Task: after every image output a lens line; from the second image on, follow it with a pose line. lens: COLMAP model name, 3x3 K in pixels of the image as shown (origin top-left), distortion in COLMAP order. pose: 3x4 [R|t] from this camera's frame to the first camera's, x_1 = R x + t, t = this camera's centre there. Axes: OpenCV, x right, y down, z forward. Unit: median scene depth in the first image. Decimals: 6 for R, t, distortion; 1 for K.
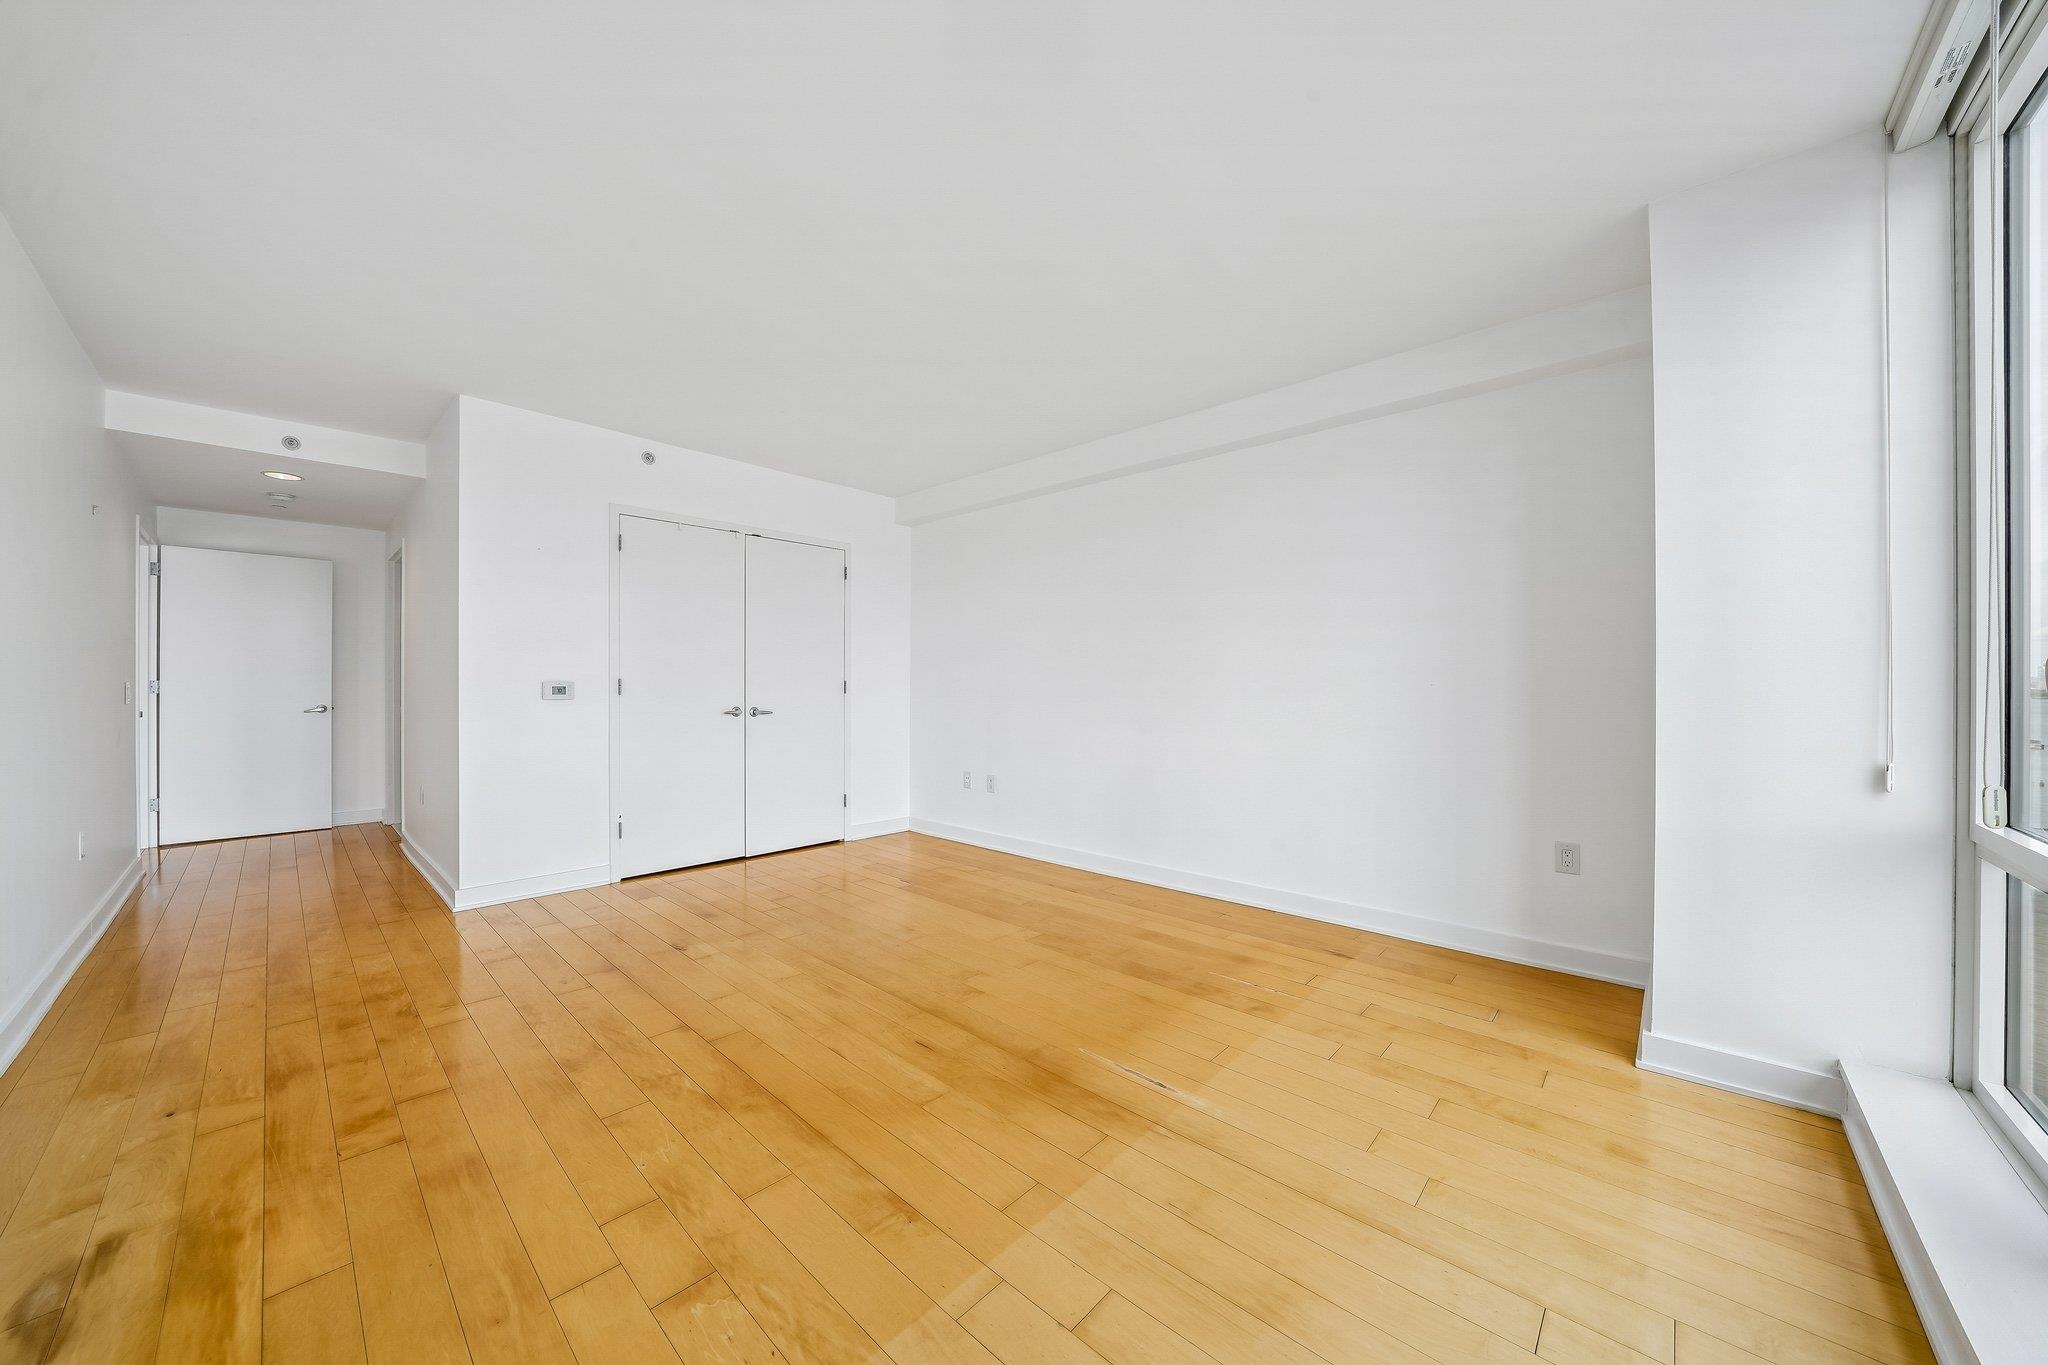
lens RADIAL K [[715.1, 0, 1022.1], [0, 715.1, 671.6], [0, 0, 1]] dist [-0.016281, 0.000284]
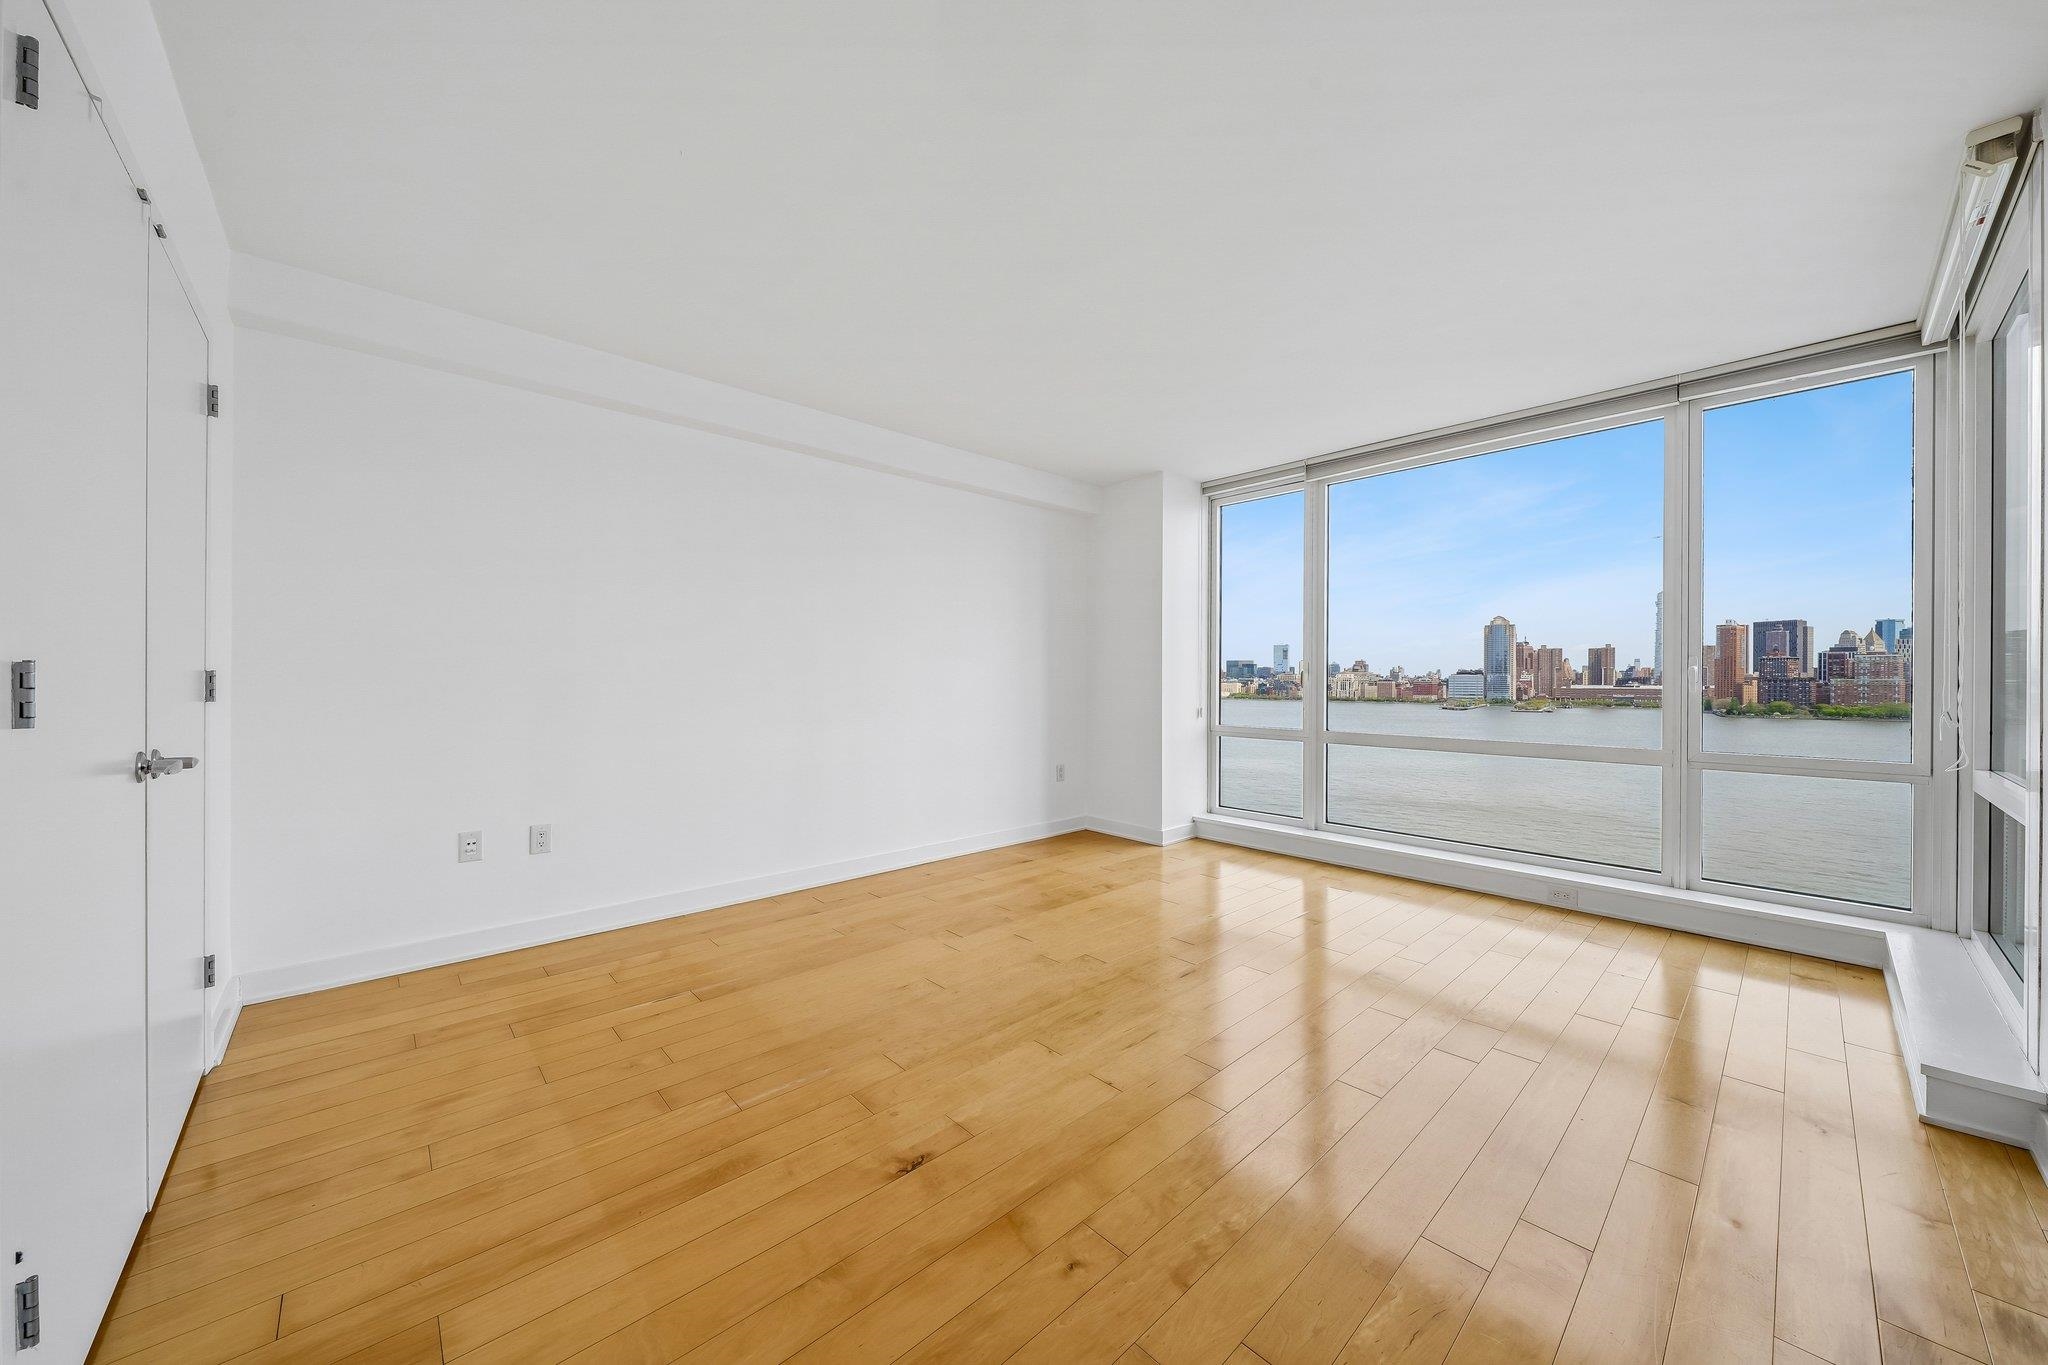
lens RADIAL K [[715.1, 0, 1019.6], [0, 715.1, 670.5], [0, 0, 1]] dist [-0.016281, 0.000284]
pose [[0.072580, 0.010456, 0.997308, -1.164662], [-0.023398, 0.999688, -0.008778, 0.012154], [-0.997088, -0.022698, 0.072802, 1.006678]]
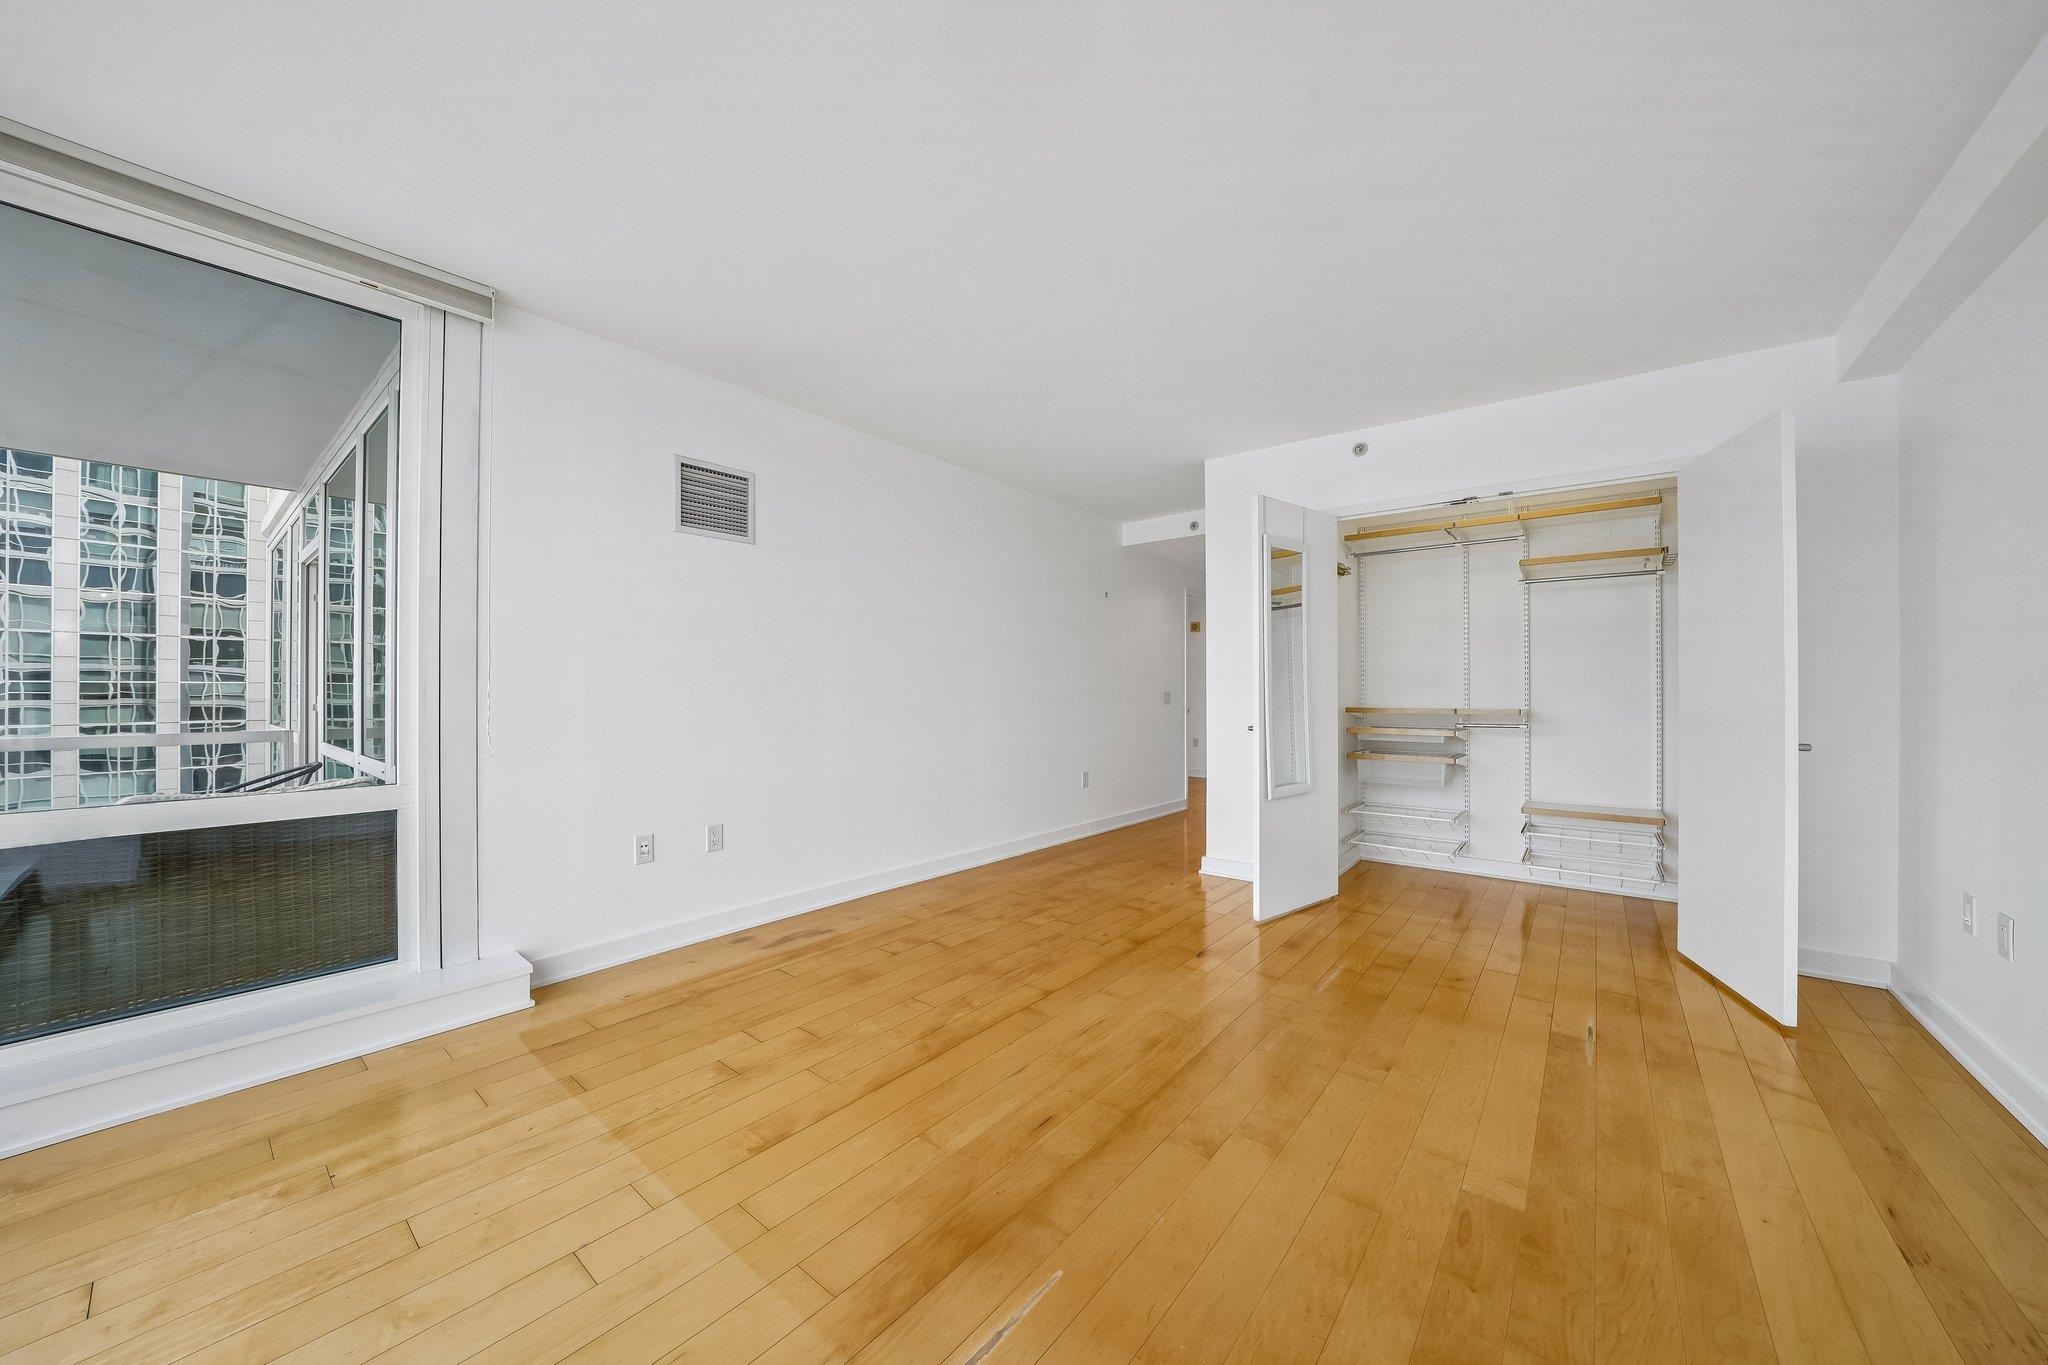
lens RADIAL K [[715.1, 0, 1003.6], [0, 715.1, 678.8], [0, 0, 1]] dist [-0.016281, 0.000284]
pose [[0.057235, -0.015441, -0.998241, 0.588507], [0.018651, 0.999722, -0.014394, 0.008374], [0.998187, -0.017794, 0.057507, 0.758930]]
